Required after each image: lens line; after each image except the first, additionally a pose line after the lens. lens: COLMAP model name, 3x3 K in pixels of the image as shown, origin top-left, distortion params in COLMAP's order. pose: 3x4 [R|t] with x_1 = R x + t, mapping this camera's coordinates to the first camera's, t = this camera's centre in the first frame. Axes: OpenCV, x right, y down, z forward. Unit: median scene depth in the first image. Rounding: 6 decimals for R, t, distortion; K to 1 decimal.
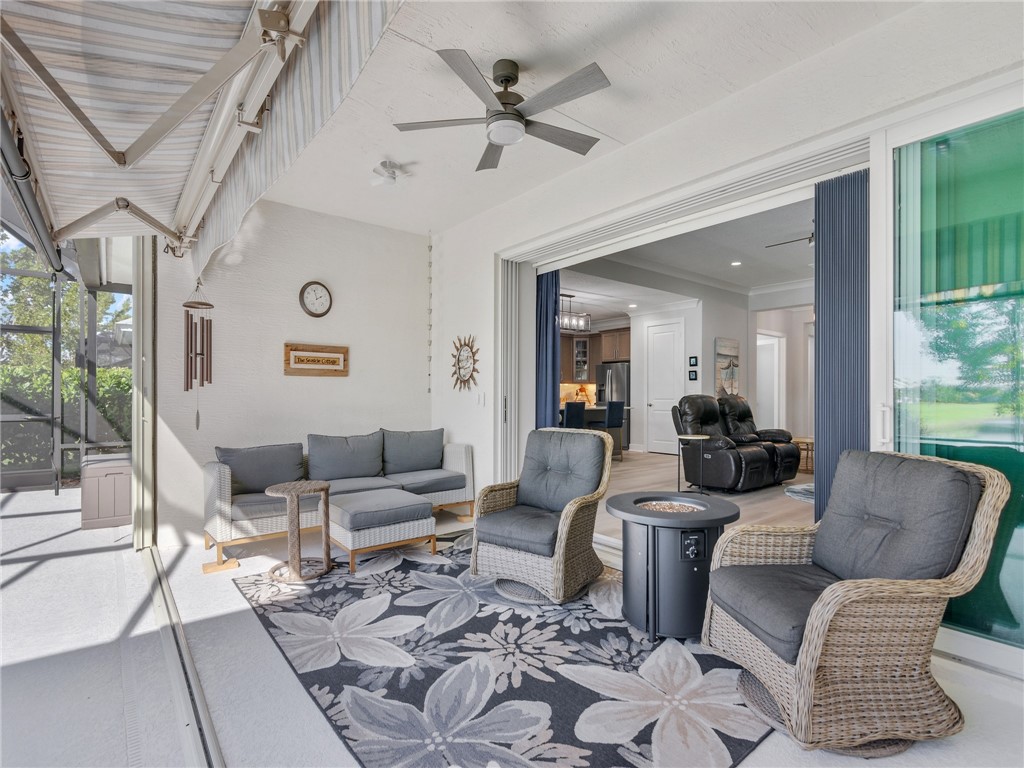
lens RADIAL K [[506.0, 0, 528.8], [0, 506.0, 400.3], [0, 0, 1]] dist [-0.014289, -0.002834]
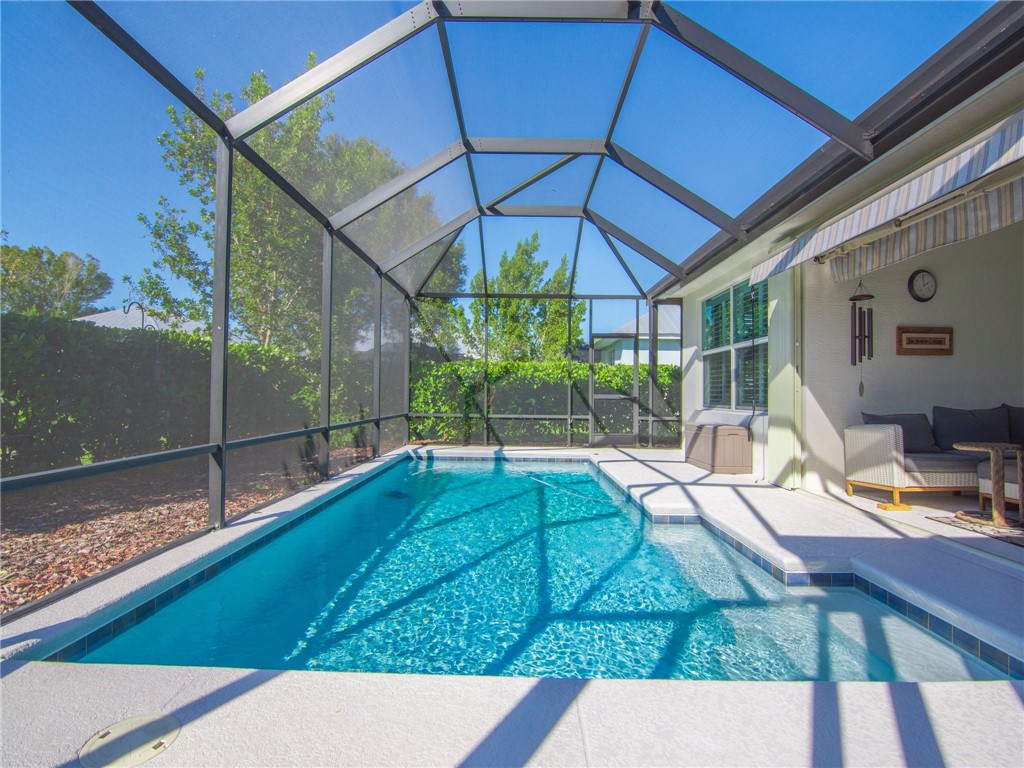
lens RADIAL K [[502.8, 0, 523.1], [0, 502.8, 379.3], [0, 0, 1]] dist [-0.001964, 0.001386]
pose [[0.758784, -0.014926, -0.651171, -0.544225], [-0.011033, 0.999299, -0.035762, 0.078621], [0.651248, 0.034321, 0.758088, -0.583050]]
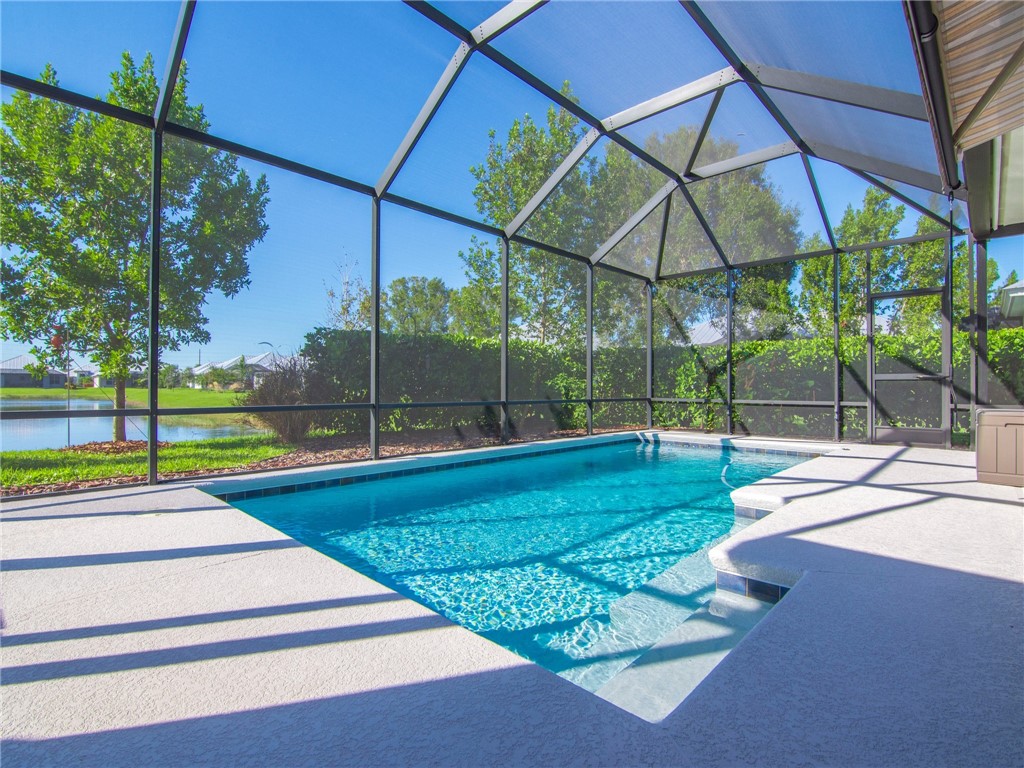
lens RADIAL K [[506.0, 0, 509.1], [0, 506.0, 384.5], [0, 0, 1]] dist [-0.014289, -0.002834]
pose [[0.104060, -0.008662, -0.994533, -0.102081], [-0.005849, 0.999939, -0.009321, 0.131932], [0.994554, 0.006787, 0.104003, 0.065926]]
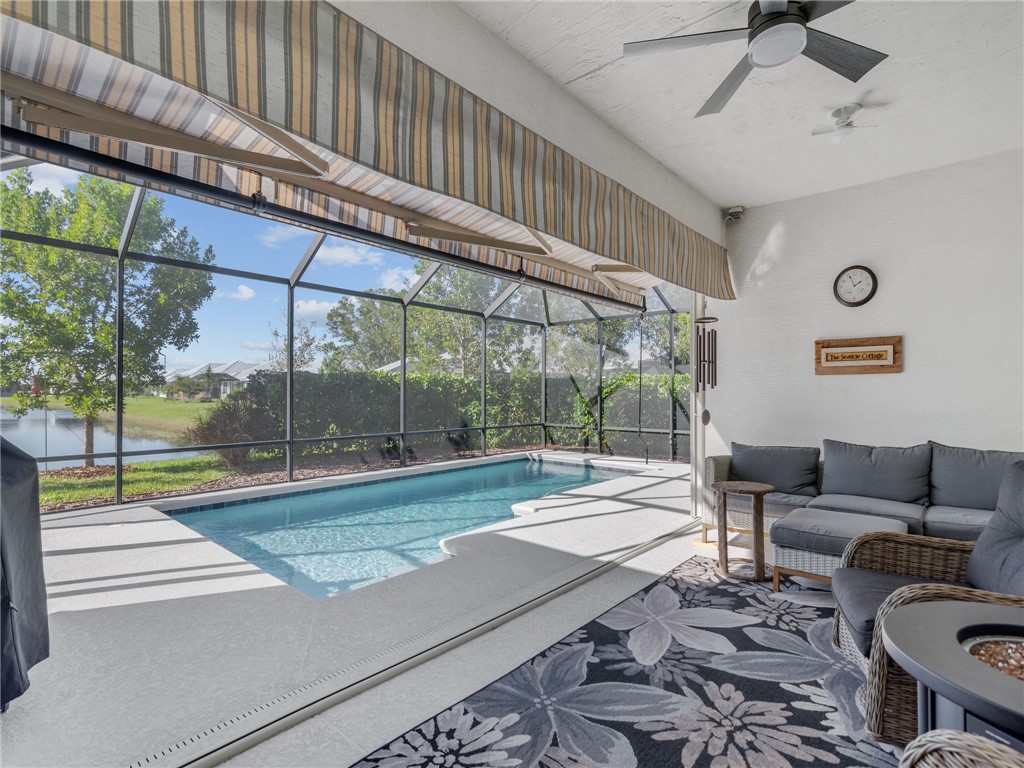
lens RADIAL K [[502.8, 0, 504.0], [0, 502.8, 394.2], [0, 0, 1]] dist [-0.001964, 0.001386]
pose [[0.145919, -0.003227, -0.989291, 0.512981], [-0.004089, 0.999984, -0.003865, -0.010955], [0.989288, 0.004609, 0.145903, 0.398554]]
